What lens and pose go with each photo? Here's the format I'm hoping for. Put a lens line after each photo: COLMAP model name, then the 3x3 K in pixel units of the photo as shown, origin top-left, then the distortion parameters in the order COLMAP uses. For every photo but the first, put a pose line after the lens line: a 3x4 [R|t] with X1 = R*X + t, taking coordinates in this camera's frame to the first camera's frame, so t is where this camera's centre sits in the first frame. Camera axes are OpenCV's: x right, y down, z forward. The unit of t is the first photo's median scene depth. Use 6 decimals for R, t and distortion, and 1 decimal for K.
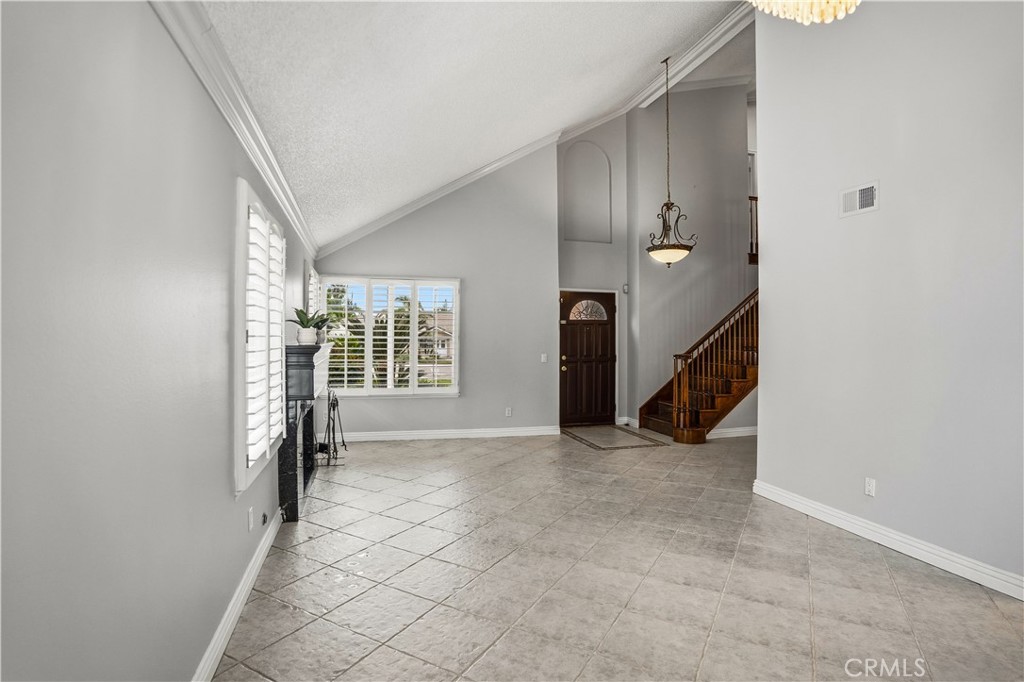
lens RADIAL K [[507.2, 0, 513.2], [0, 507.2, 336.1], [0, 0, 1]] dist [-0.061392, 0.020700]
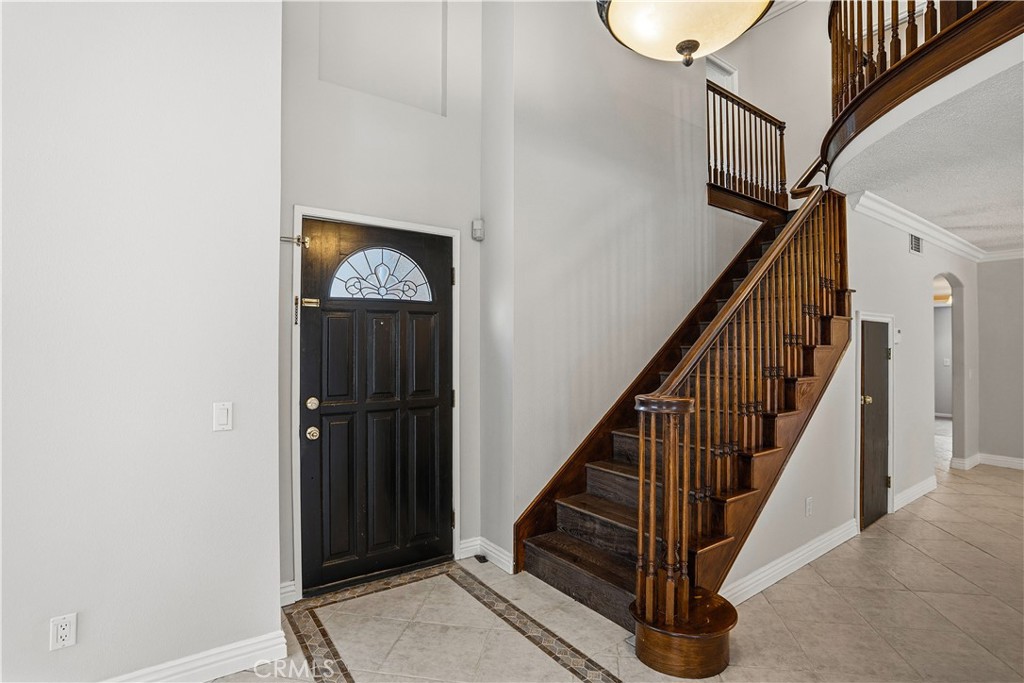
lens RADIAL K [[507.2, 0, 500.9], [0, 507.2, 345.2], [0, 0, 1]] dist [-0.061392, 0.020700]
pose [[0.946880, 0.000575, 0.321585, 0.110412], [0.001753, 0.999974, -0.006952, 0.004812], [-0.321581, 0.007146, 0.946855, 0.614640]]
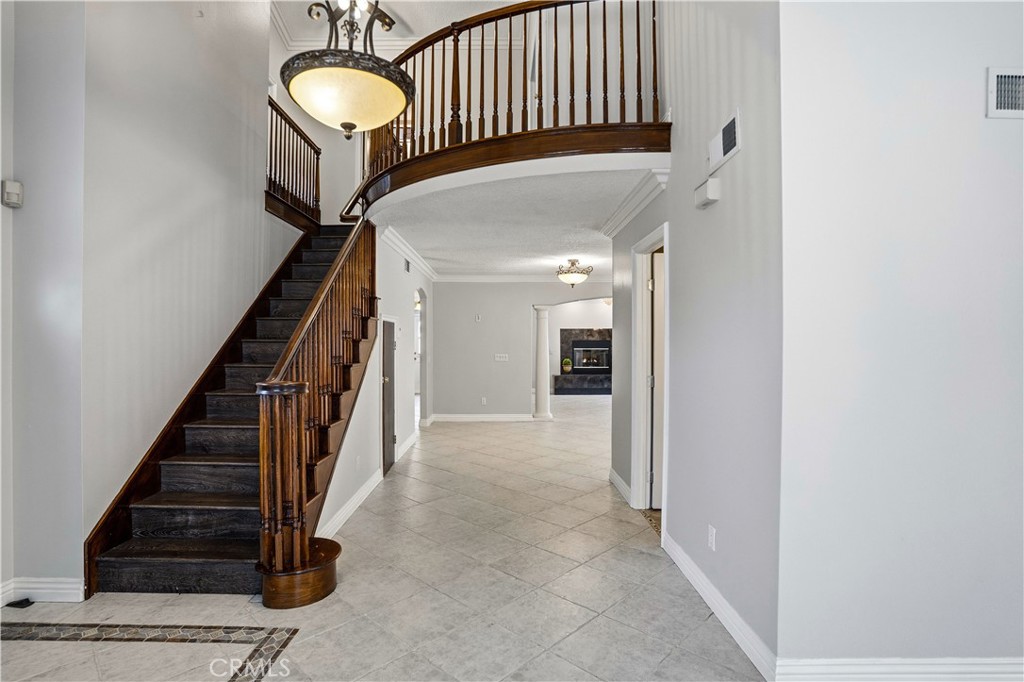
lens RADIAL K [[507.2, 0, 516.7], [0, 507.2, 336.1], [0, 0, 1]] dist [-0.061392, 0.020700]
pose [[0.262722, 0.009689, 0.964823, 0.004184], [0.000730, 0.999947, -0.010241, 0.004849], [-0.964871, 0.003395, 0.262701, 0.612661]]
